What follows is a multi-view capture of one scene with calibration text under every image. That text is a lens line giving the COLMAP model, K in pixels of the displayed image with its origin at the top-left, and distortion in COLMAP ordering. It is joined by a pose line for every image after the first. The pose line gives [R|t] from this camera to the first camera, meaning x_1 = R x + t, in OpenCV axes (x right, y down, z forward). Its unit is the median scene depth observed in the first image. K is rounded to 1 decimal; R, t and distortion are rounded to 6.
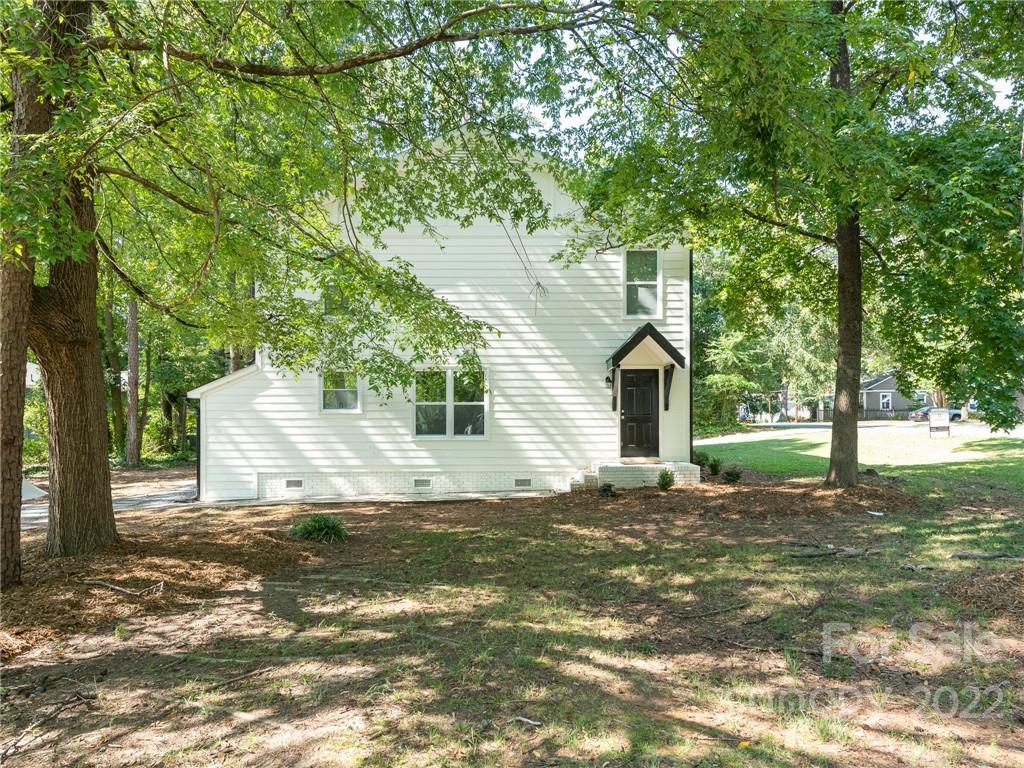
lens RADIAL K [[602.2, 0, 393.8], [0, 602.2, 382.6], [0, 0, 1]] dist [0.012131, -0.000097]
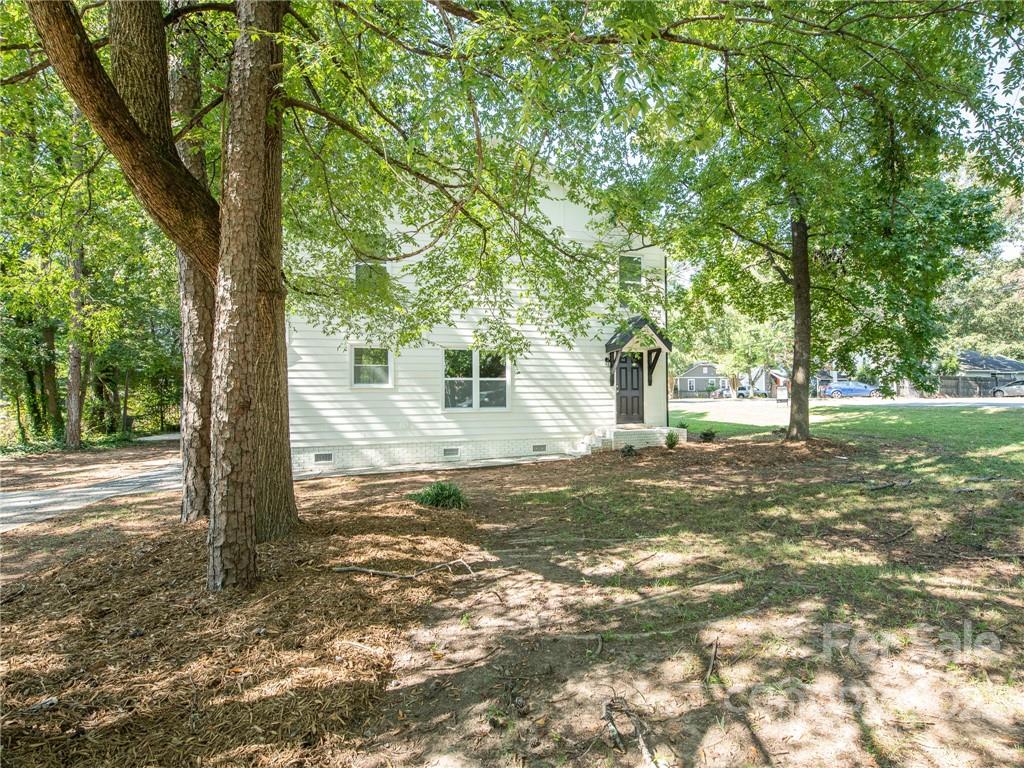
lens RADIAL K [[522.1, 0, 511.9], [0, 522.1, 352.4], [0, 0, 1]] dist [-0.007163, -0.000304]
pose [[0.944986, 0.024382, 0.326201, -0.177732], [-0.015420, 0.999430, -0.030030, 0.014796], [-0.326747, 0.023348, 0.944823, 0.075067]]
